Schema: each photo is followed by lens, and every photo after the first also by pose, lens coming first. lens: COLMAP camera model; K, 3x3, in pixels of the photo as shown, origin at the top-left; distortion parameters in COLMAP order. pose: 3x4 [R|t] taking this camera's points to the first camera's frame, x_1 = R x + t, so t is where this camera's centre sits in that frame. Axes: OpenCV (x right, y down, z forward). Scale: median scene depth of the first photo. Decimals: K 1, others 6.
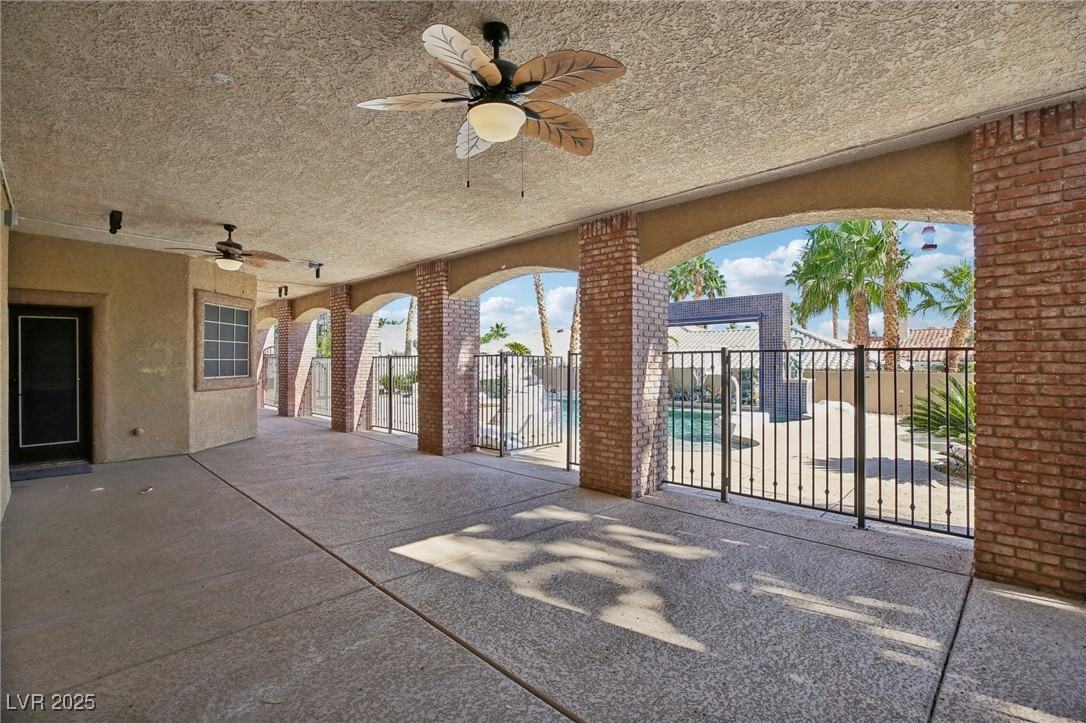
lens RADIAL K [[497.9, 0, 546.0], [0, 497.9, 360.4], [0, 0, 1]] dist [-0.015019, 0.000762]
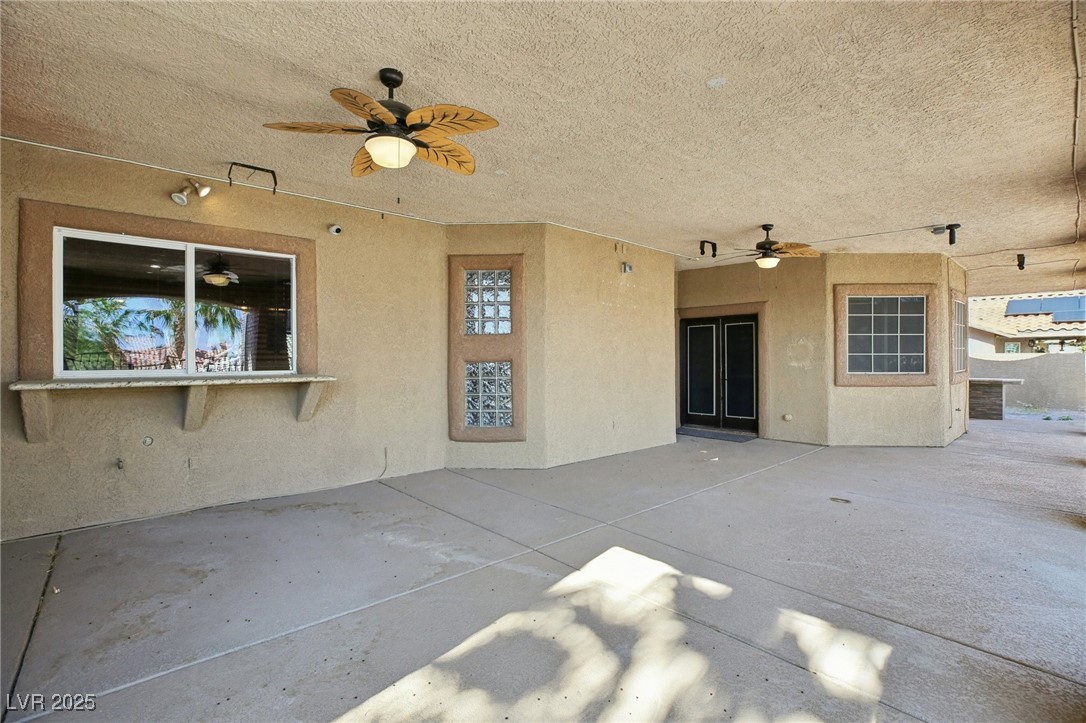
lens RADIAL K [[497.9, 0, 538.9], [0, 497.9, 358.1], [0, 0, 1]] dist [-0.015019, 0.000762]
pose [[-0.056993, 0.001054, -0.998374, 0.448632], [0.002284, 0.999997, 0.000925, 0.005301], [0.998372, -0.002227, -0.056995, 0.602196]]
